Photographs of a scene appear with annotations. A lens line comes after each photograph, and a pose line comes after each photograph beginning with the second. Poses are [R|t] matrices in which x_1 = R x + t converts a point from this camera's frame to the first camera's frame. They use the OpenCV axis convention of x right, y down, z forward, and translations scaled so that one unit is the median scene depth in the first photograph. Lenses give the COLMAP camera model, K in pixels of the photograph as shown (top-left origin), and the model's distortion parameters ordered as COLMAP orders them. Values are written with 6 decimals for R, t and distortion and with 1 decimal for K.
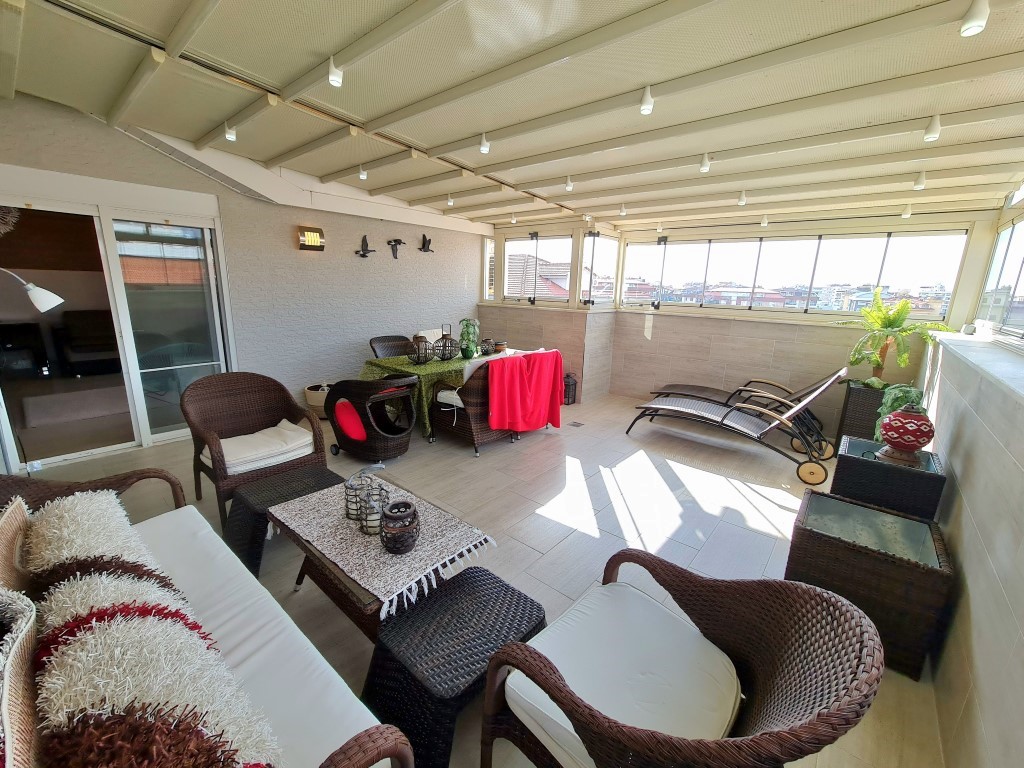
lens RADIAL K [[419.0, 0, 509.5], [0, 419.0, 383.3], [0, 0, 1]] dist [-0.008867, -0.000042]
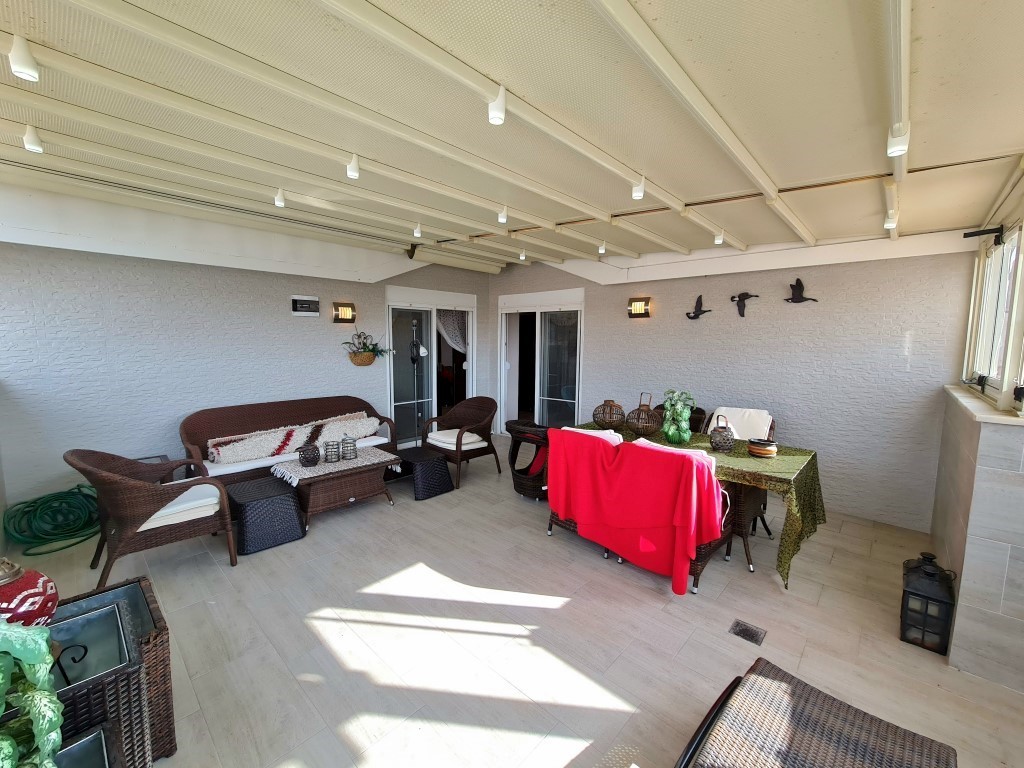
lens RADIAL K [[419.0, 0, 510.7], [0, 419.0, 382.0], [0, 0, 1]] dist [-0.008867, -0.000042]
pose [[-0.043946, 0.080917, -0.995752, 0.663724], [-0.233300, 0.968325, 0.088984, -0.168981], [0.971411, 0.236219, -0.023676, 0.726671]]
